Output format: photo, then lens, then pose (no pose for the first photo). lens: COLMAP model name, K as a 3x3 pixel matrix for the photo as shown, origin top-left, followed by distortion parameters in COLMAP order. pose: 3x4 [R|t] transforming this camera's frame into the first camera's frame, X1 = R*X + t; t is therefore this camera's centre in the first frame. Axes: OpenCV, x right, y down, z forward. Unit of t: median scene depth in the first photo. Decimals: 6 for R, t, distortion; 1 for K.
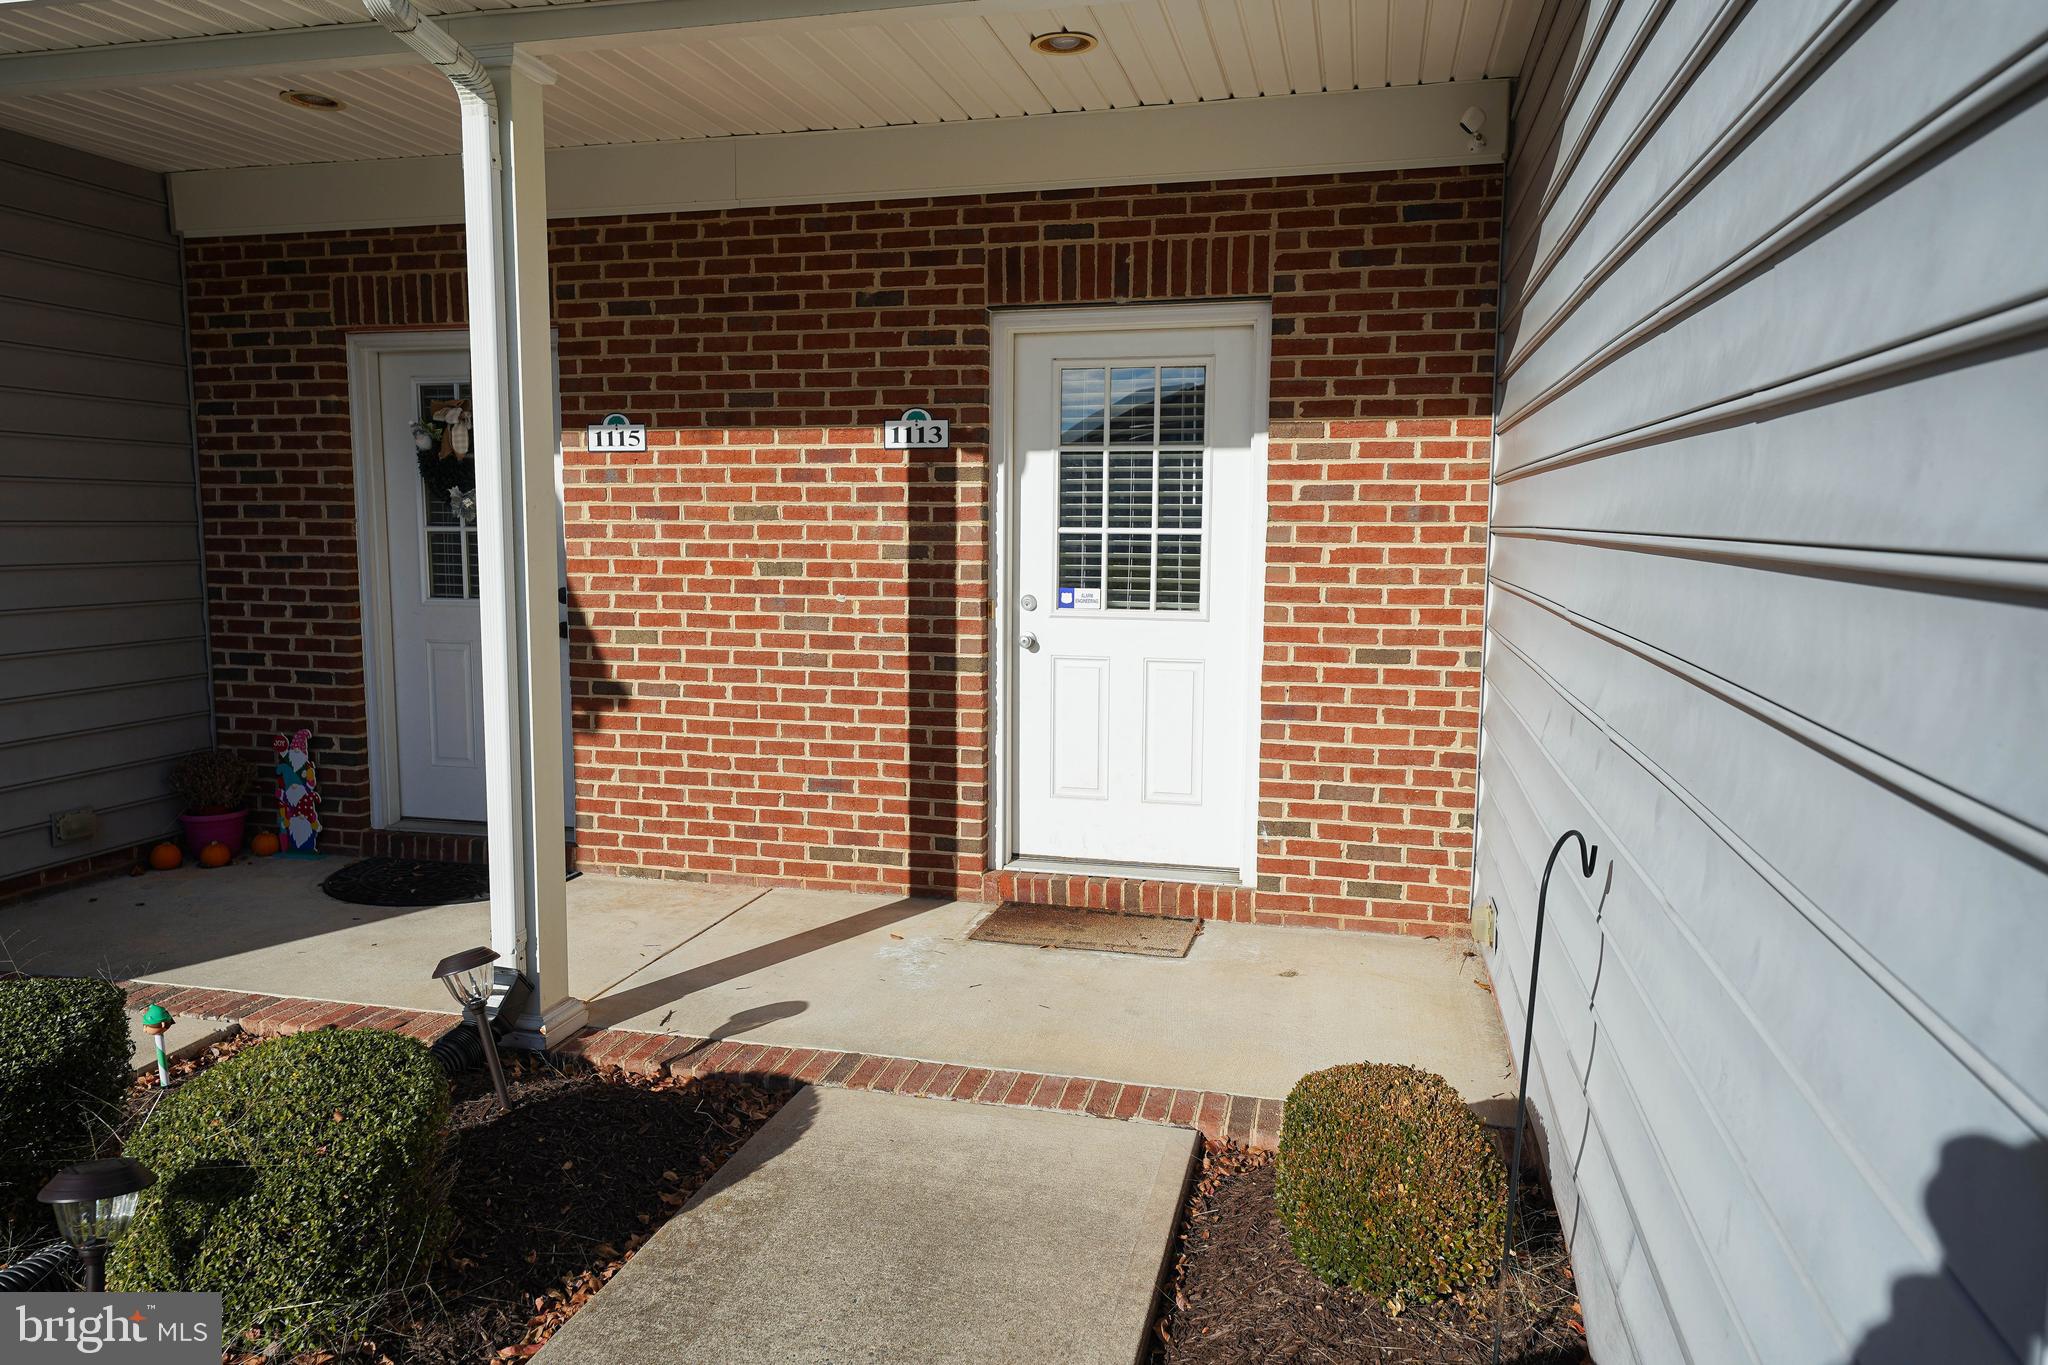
lens RADIAL K [[1340.5, 0, 1012.5], [0, 1340.5, 677.9], [0, 0, 1]] dist [0.028850, -0.002904]
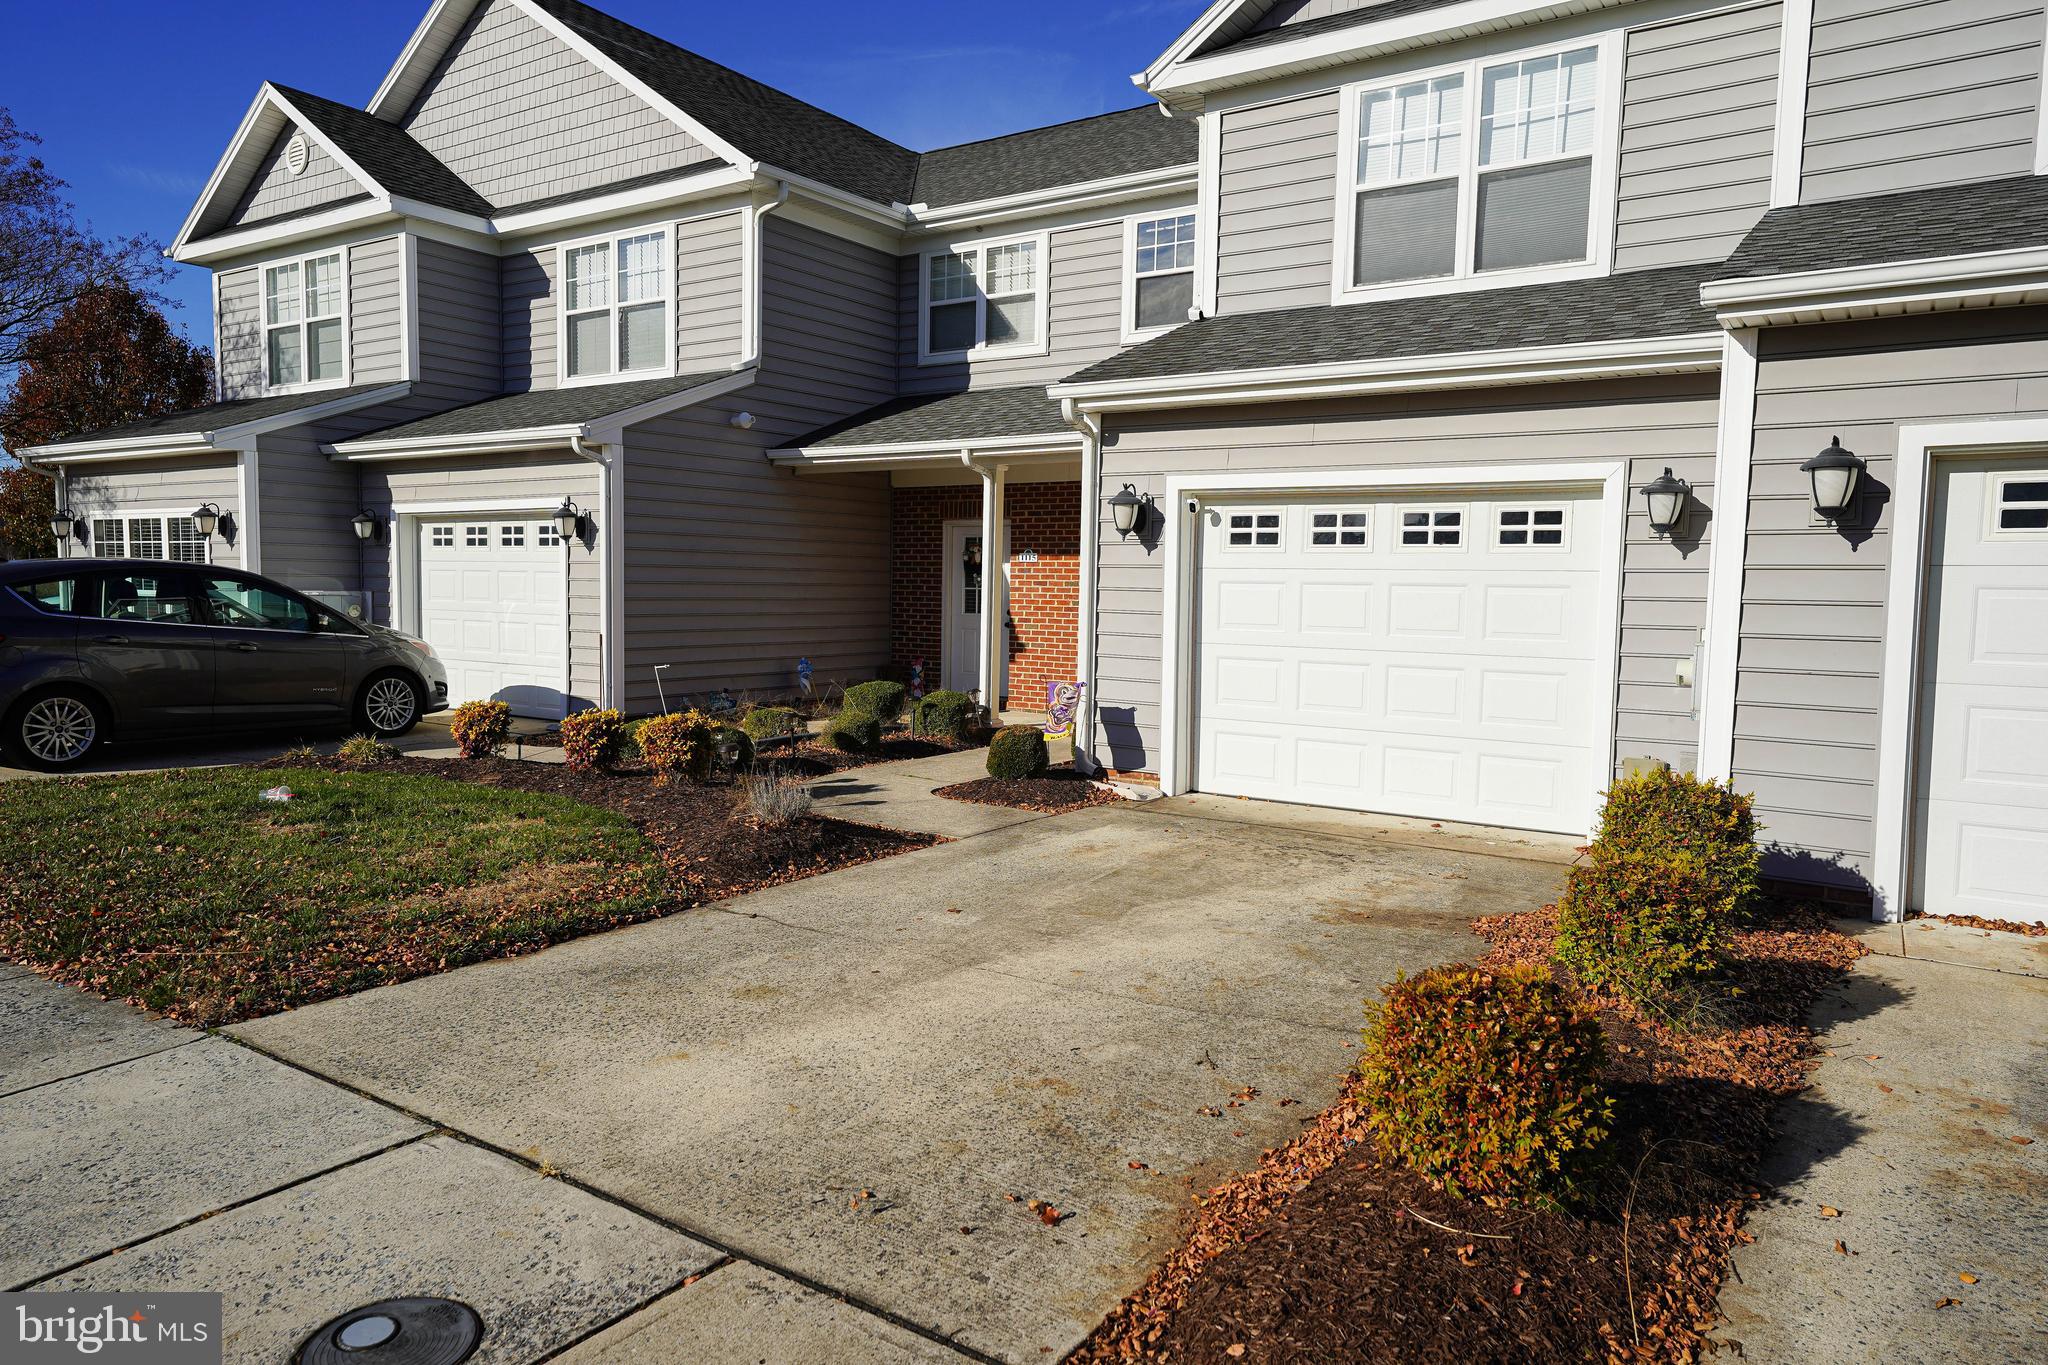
lens RADIAL K [[1340.5, 0, 1012.5], [0, 1340.5, 677.9], [0, 0, 1]] dist [0.028850, -0.002904]
pose [[0.941672, 0.034415, -0.334768, 0.668468], [-0.049819, 0.998053, -0.037535, 0.195629], [0.332824, 0.052023, 0.941553, -1.766878]]
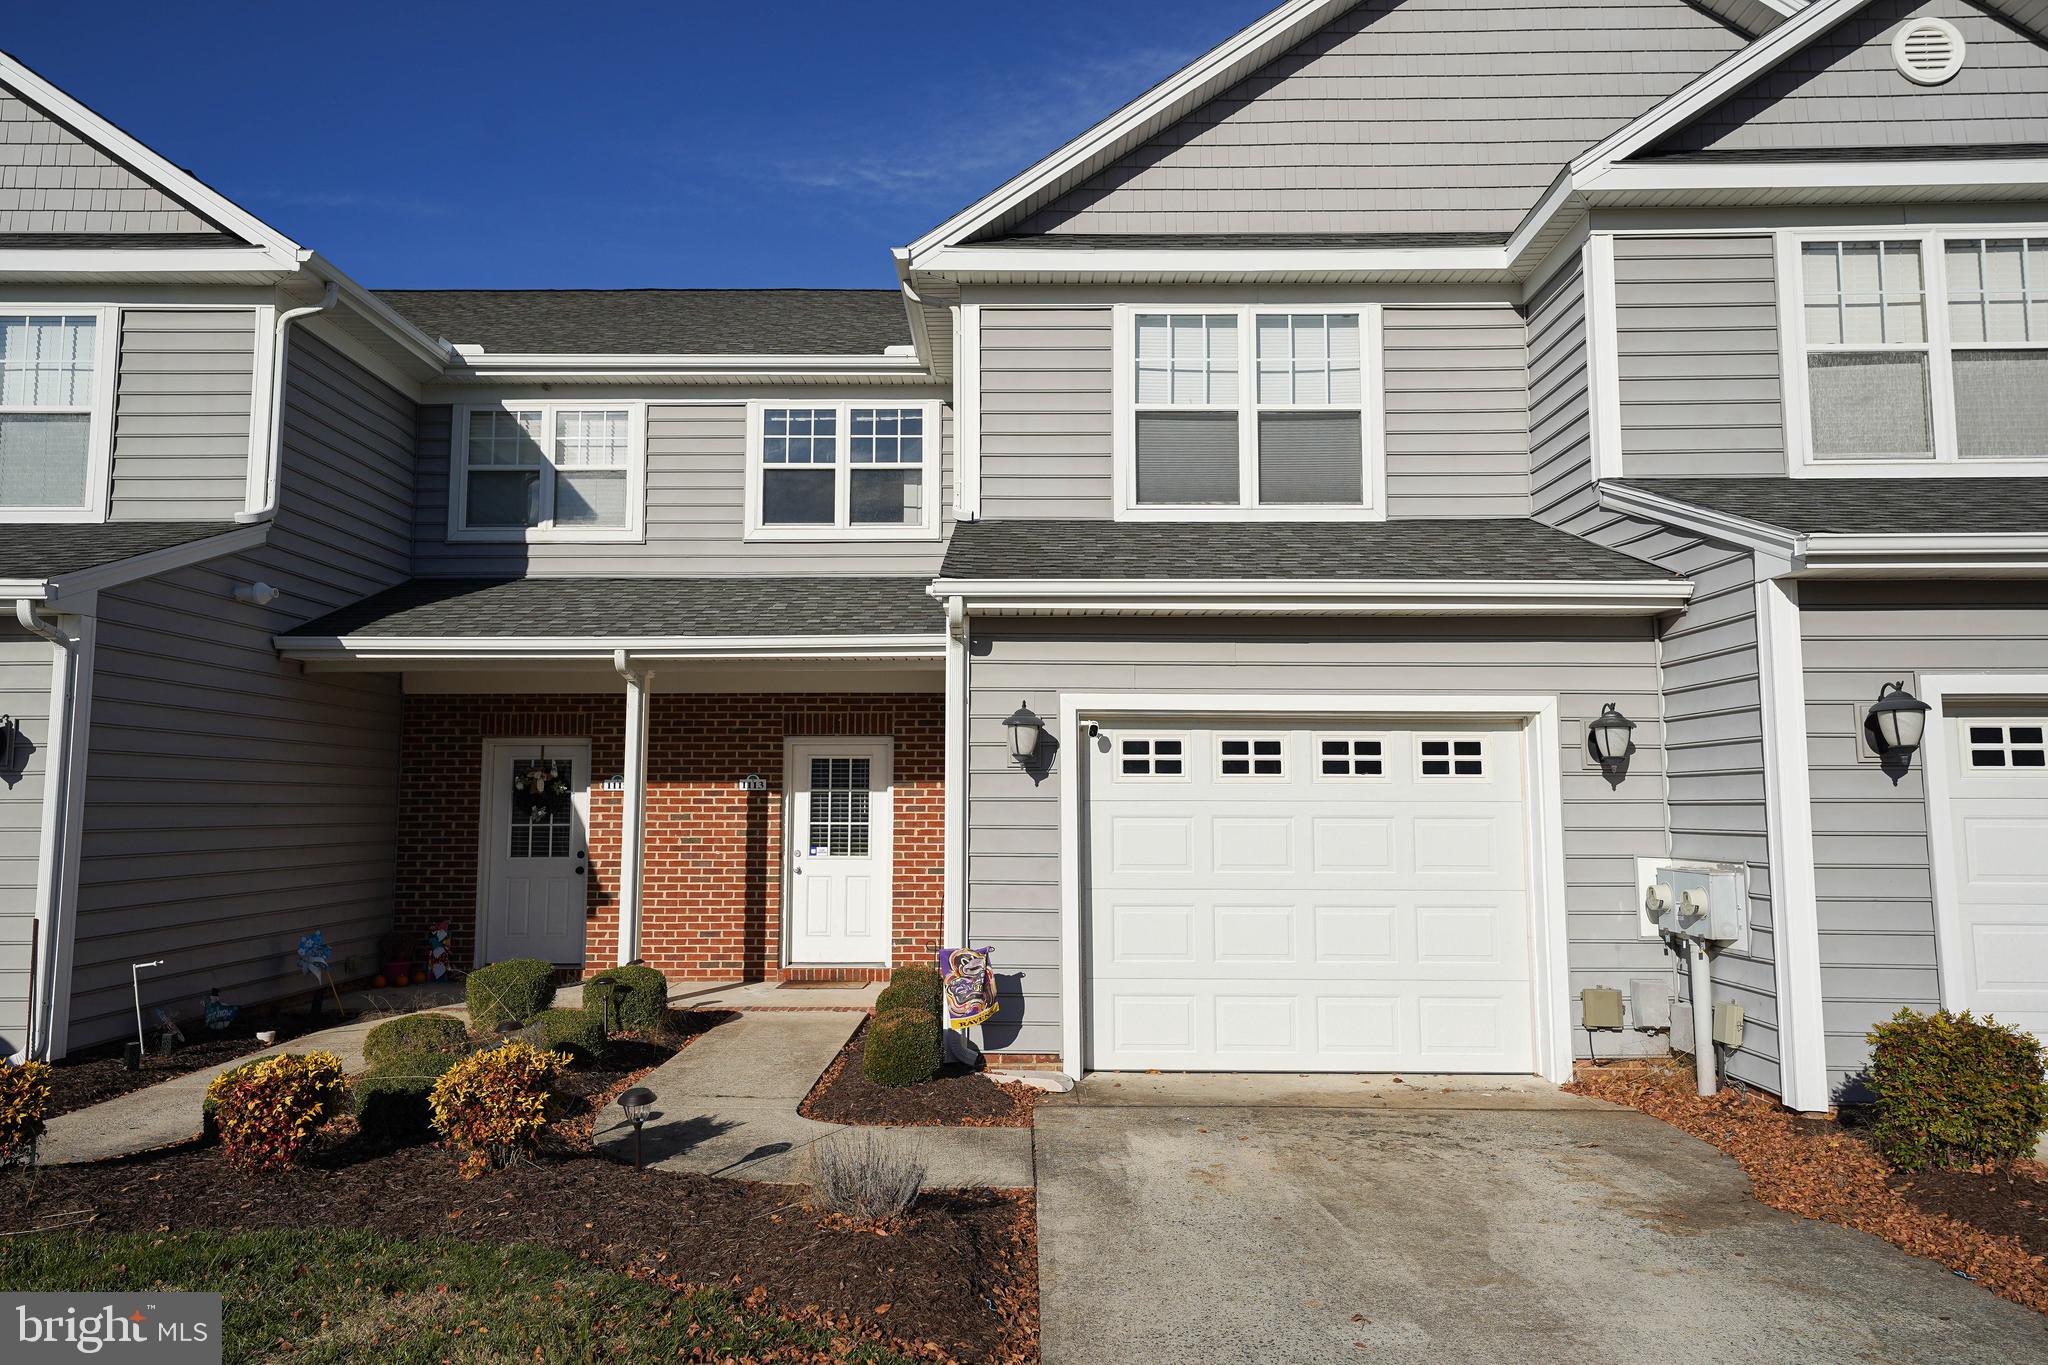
lens RADIAL K [[1340.5, 0, 1012.5], [0, 1340.5, 677.9], [0, 0, 1]] dist [0.028850, -0.002904]
pose [[0.970782, 0.019059, 0.239206, -0.197031], [0.030984, 0.978541, -0.203710, 0.139534], [-0.237955, 0.205170, 0.949359, -1.456927]]
